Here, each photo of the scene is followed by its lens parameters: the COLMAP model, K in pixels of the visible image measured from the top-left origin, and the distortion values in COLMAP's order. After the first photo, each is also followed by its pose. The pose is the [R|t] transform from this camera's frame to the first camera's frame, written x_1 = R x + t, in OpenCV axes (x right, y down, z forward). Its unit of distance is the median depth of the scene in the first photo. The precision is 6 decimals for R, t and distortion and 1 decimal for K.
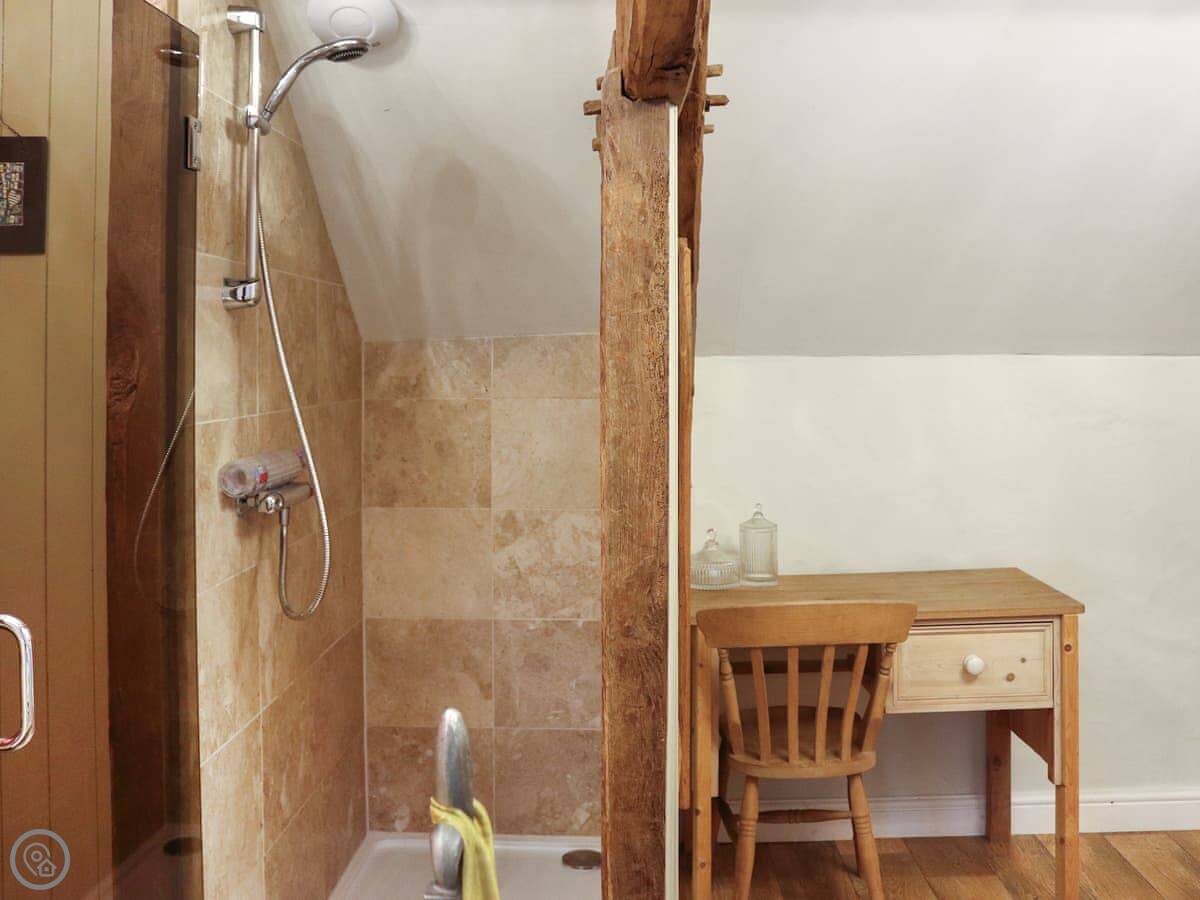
lens RADIAL K [[1246.2, 0, 598.6], [0, 1246.2, 235.8], [0, 0, 1]] dist [-0.094241, -0.038715]
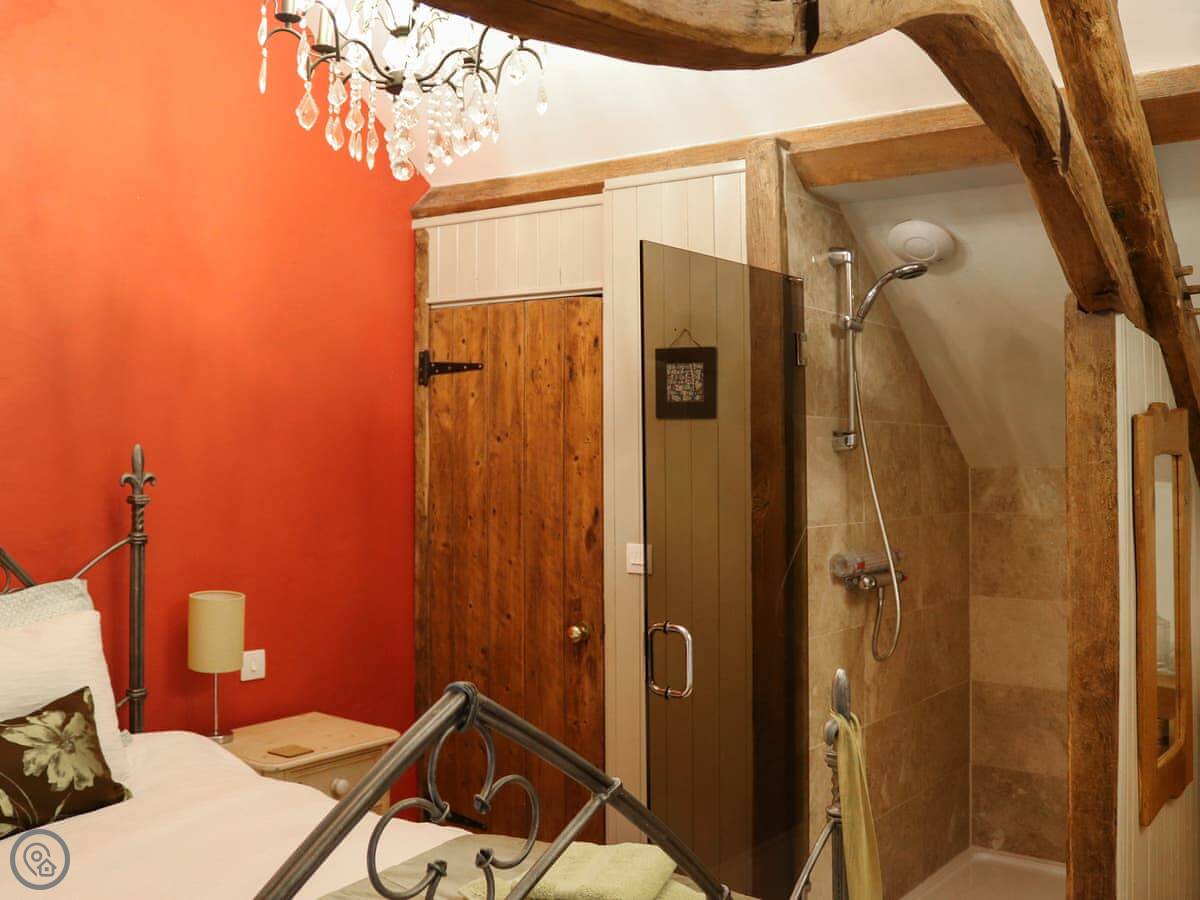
lens RADIAL K [[1127.7, 0, 600.0], [0, 1127.7, 450.0], [0, 0, 1]] dist [-0.163826, 0.177075]
pose [[0.835717, 0.014177, -0.548977, 0.202231], [0.032302, 0.996667, 0.074912, -0.052783], [0.548209, -0.080339, 0.832474, -0.280894]]
